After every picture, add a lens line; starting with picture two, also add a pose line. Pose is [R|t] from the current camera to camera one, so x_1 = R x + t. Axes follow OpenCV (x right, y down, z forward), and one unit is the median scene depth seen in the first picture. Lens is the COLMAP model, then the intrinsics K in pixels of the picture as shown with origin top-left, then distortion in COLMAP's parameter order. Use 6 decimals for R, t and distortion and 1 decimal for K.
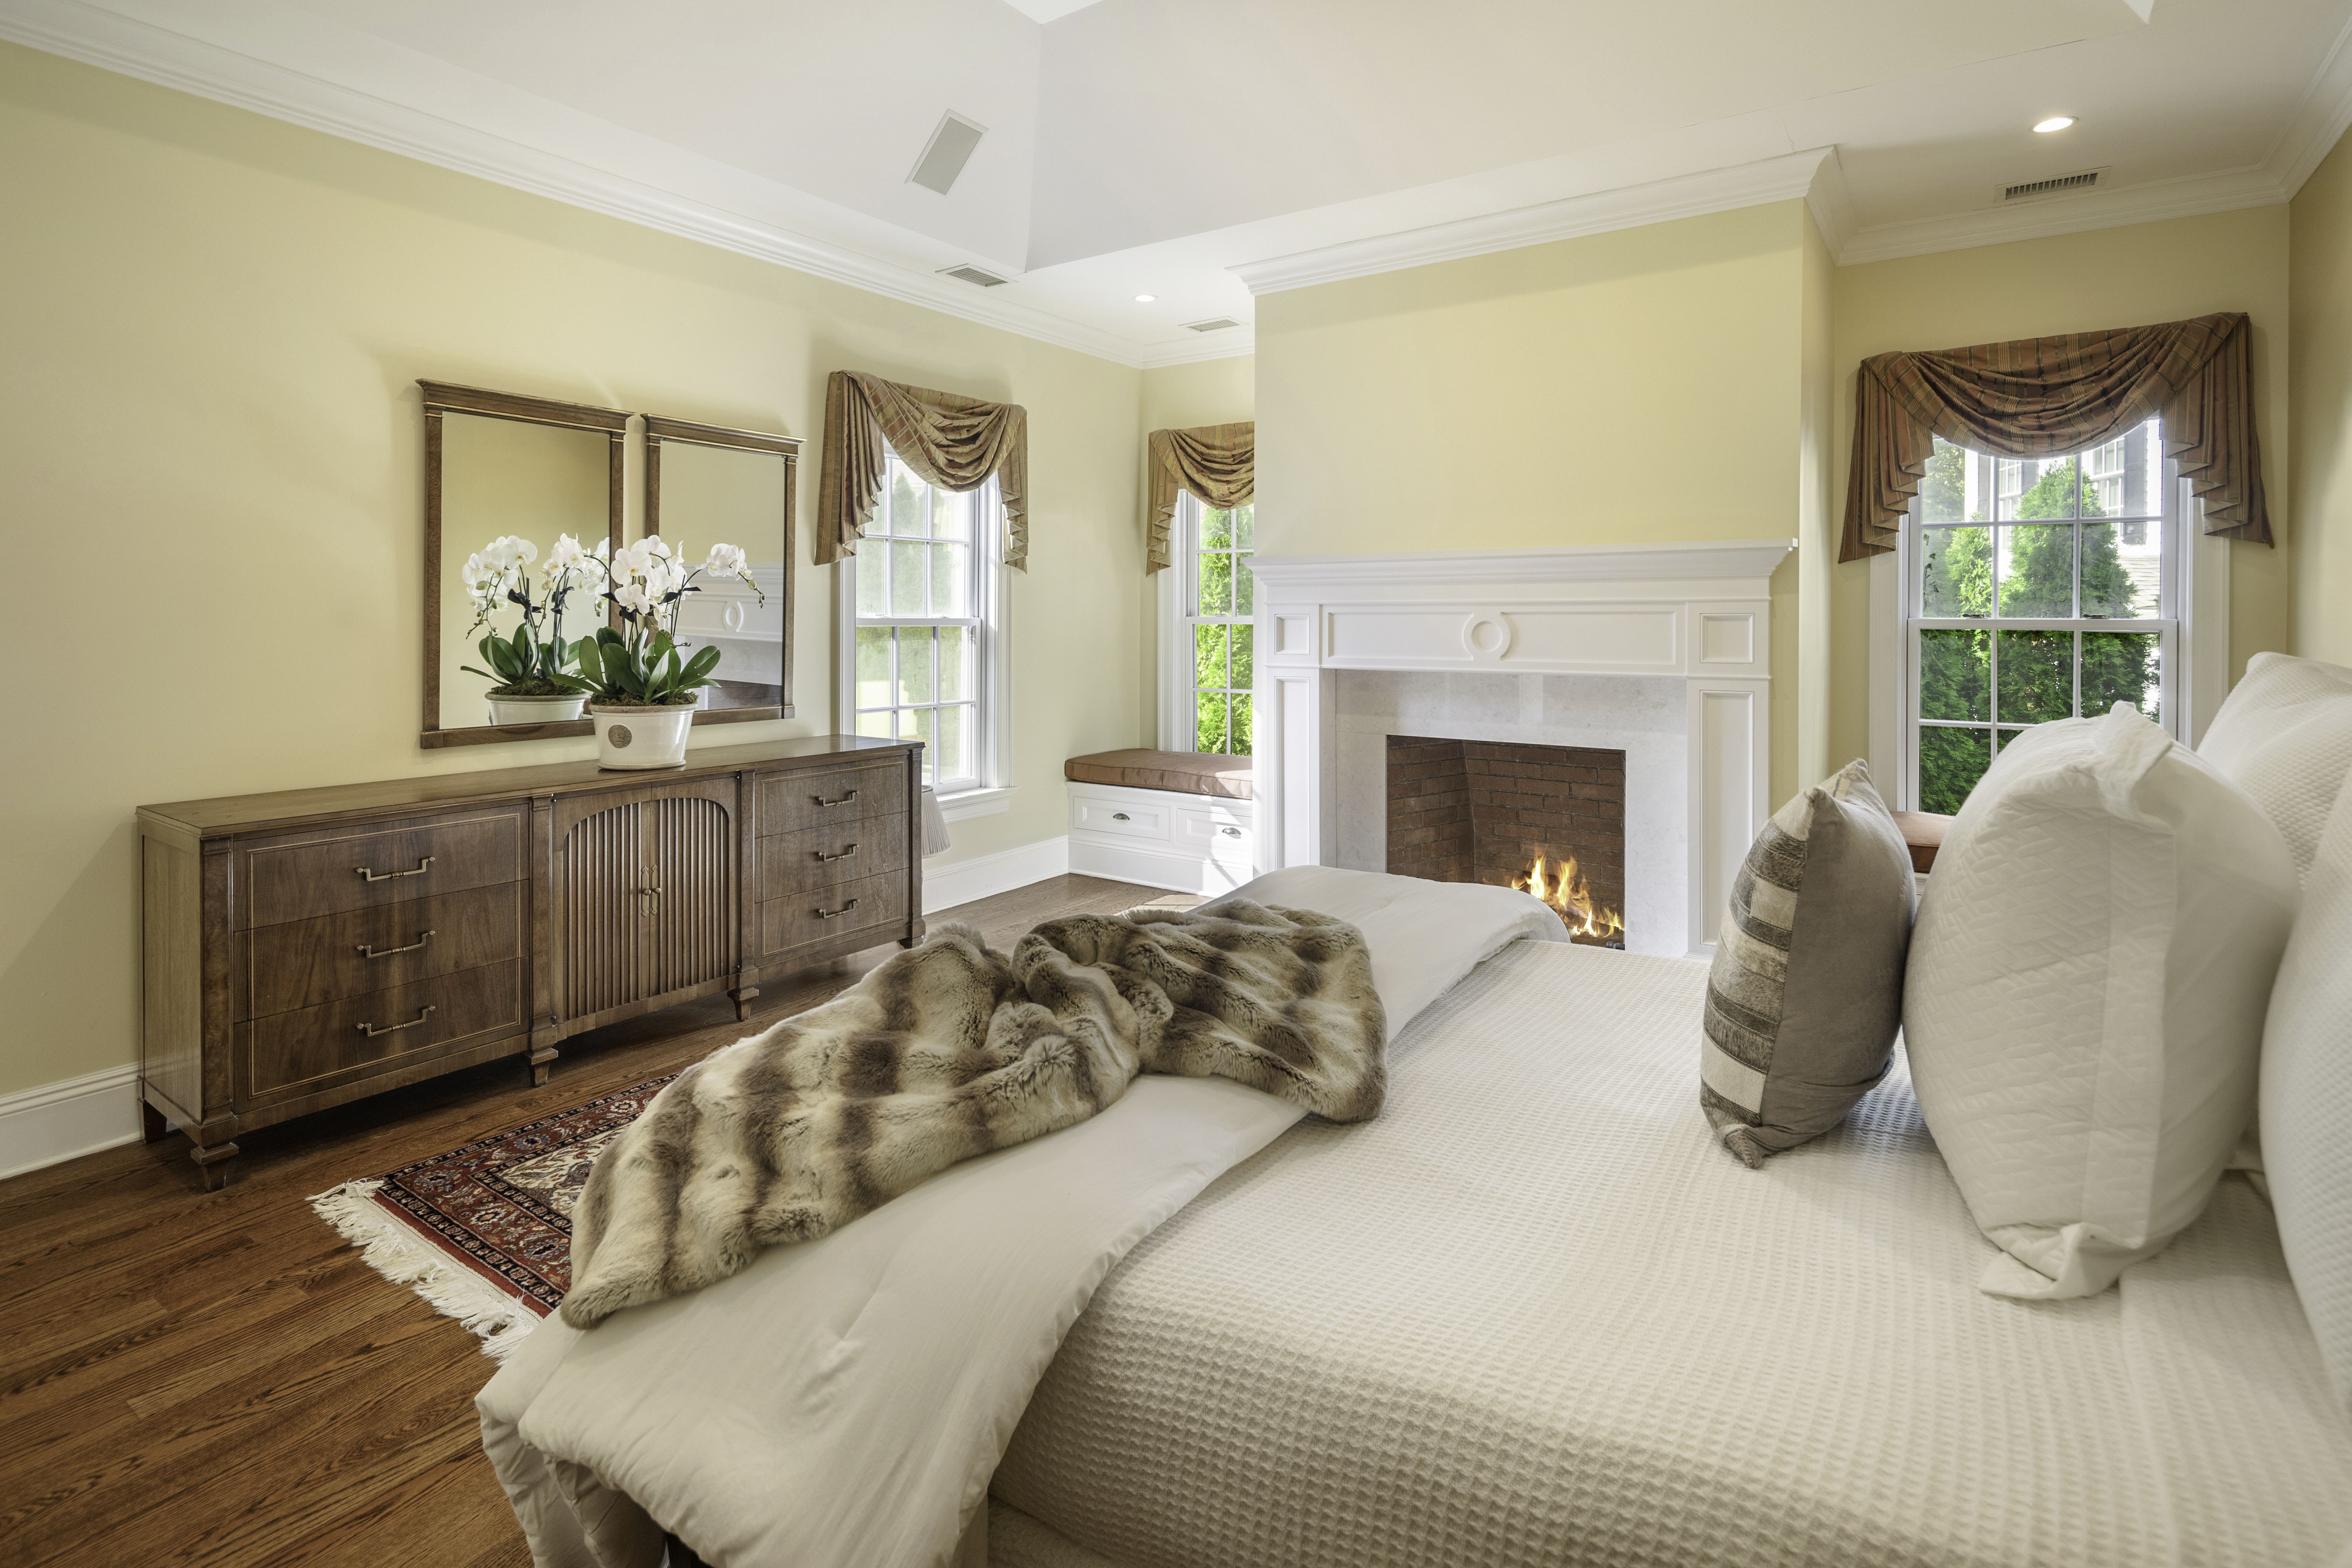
lens RADIAL K [[1157.4, 0, 1167.0], [0, 1157.4, 745.6], [0, 0, 1]] dist [-0.002132, -0.000965]
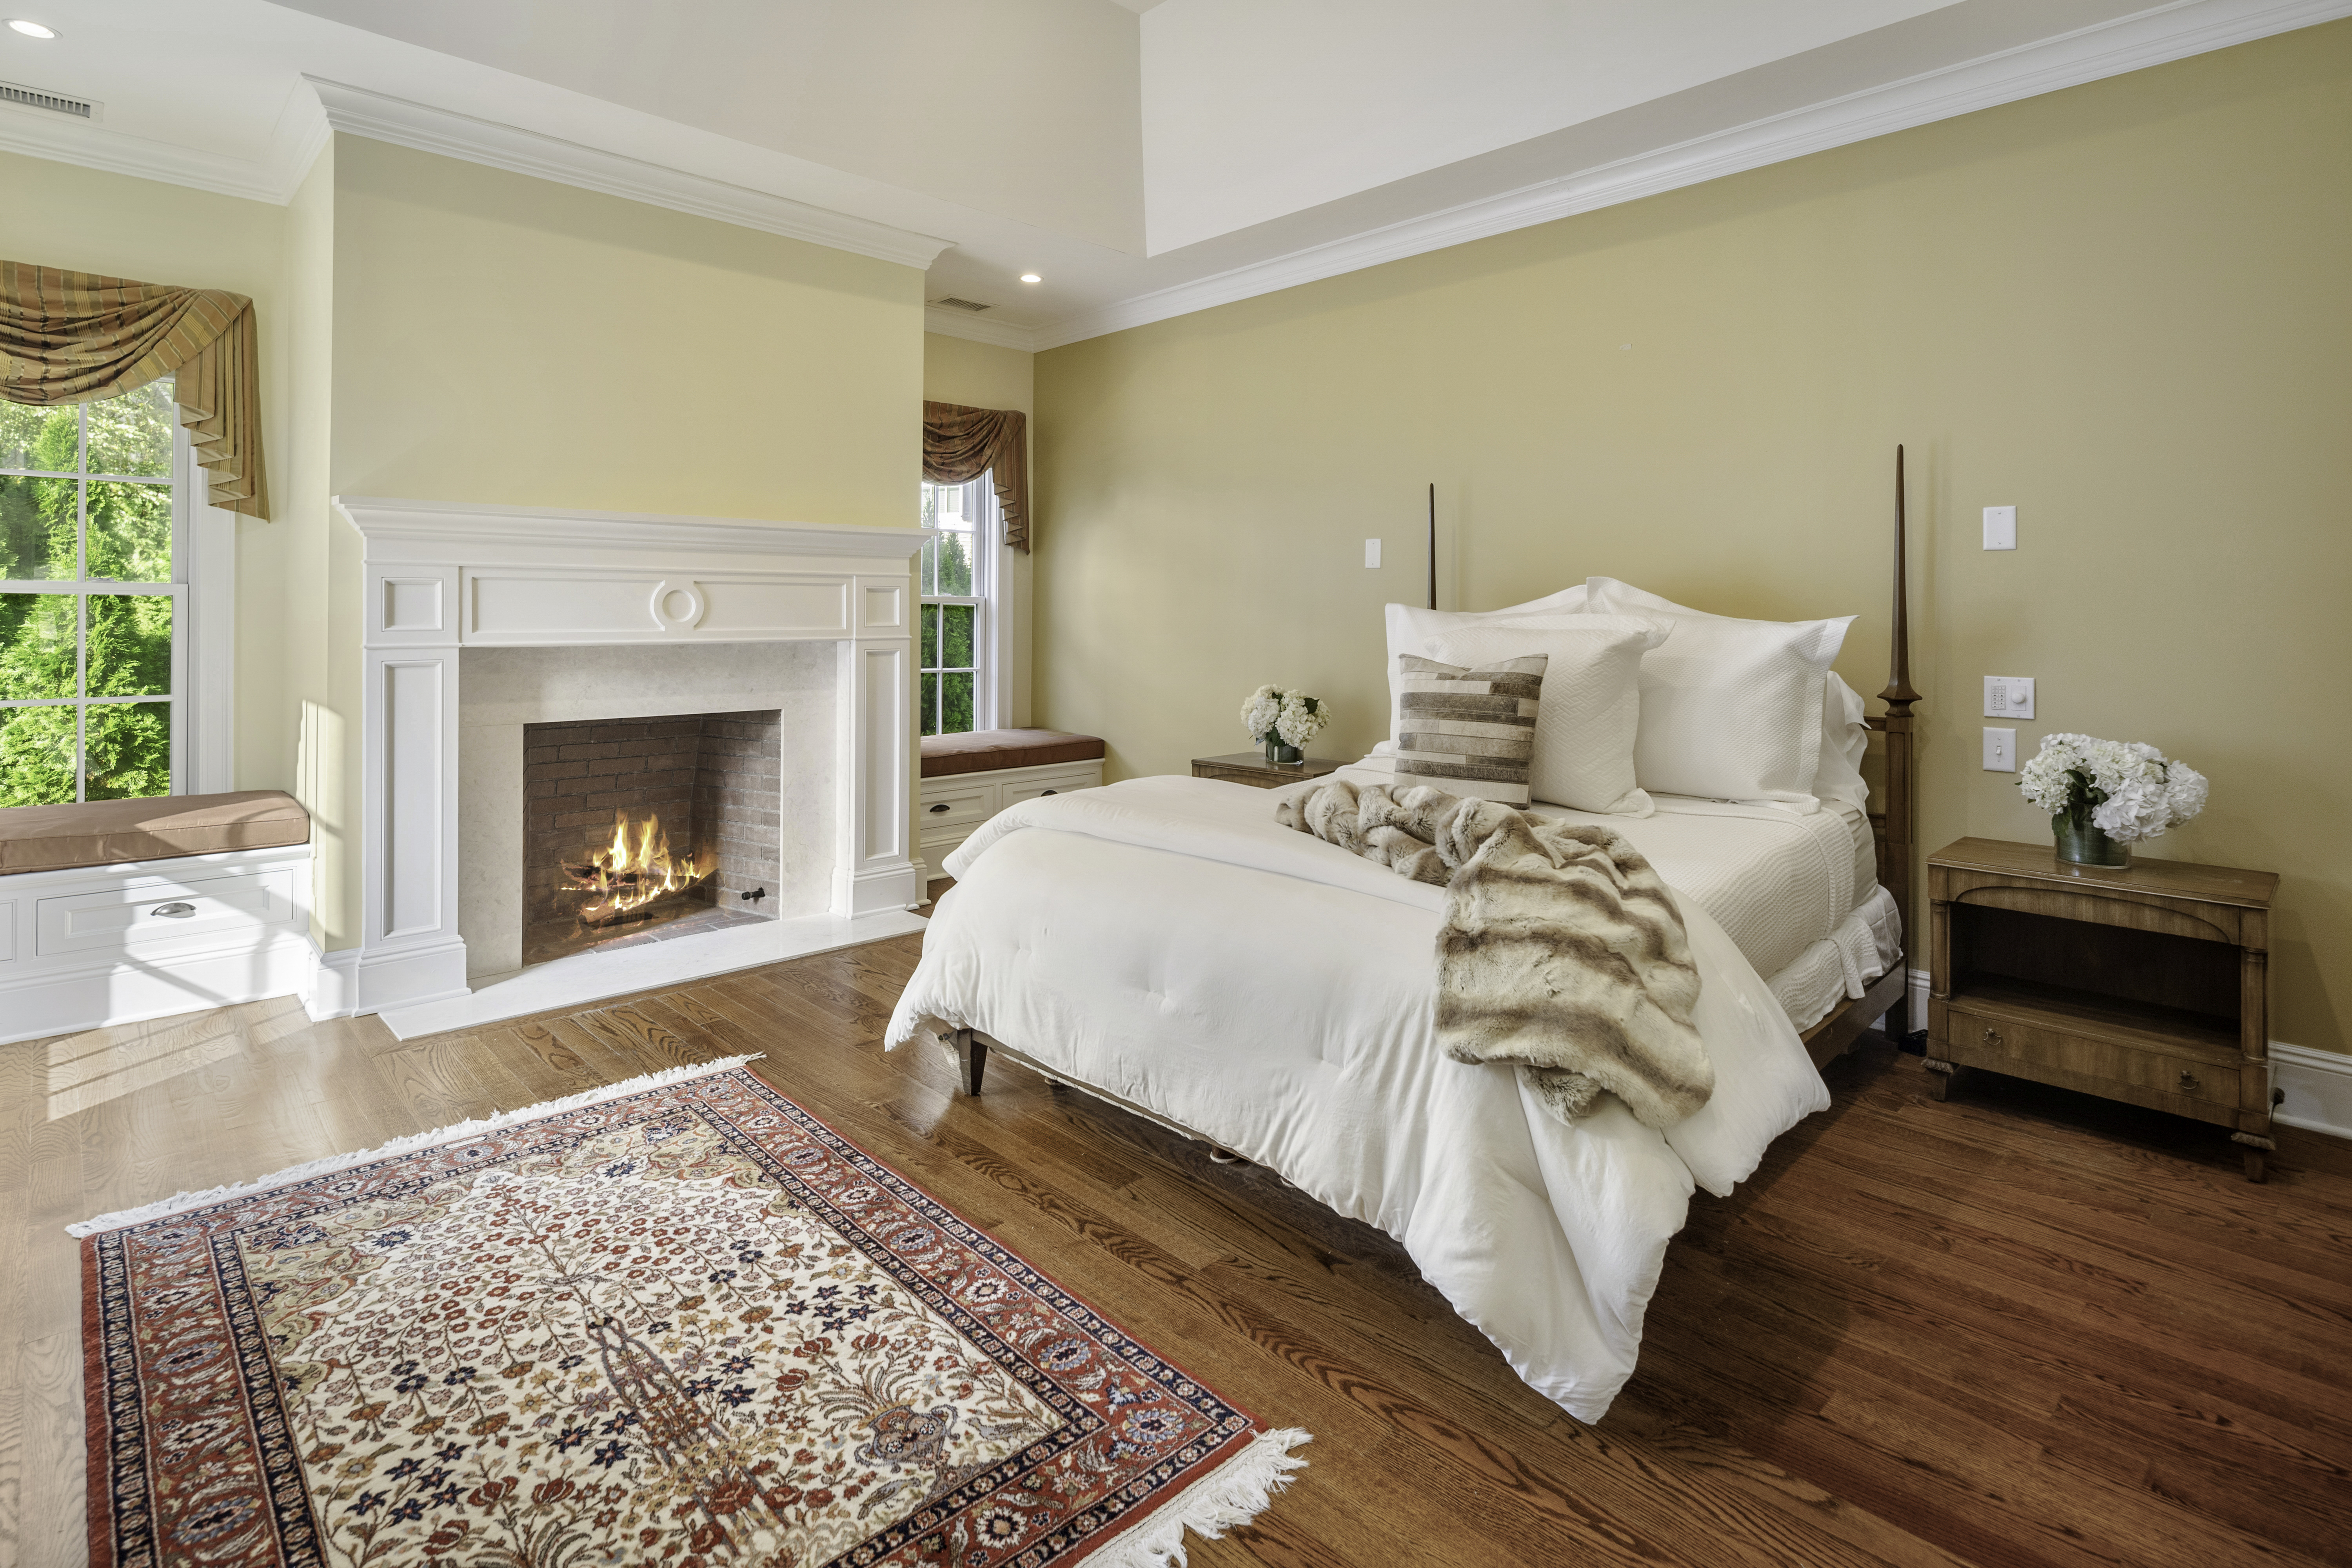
lens RADIAL K [[1157.4, 0, 1167.0], [0, 1157.4, 745.6], [0, 0, 1]] dist [-0.002132, -0.000965]
pose [[0.198718, -0.110712, 0.973783, -0.553001], [0.104513, 0.990327, 0.091265, -0.022027], [-0.974468, 0.083637, 0.208367, 0.375245]]
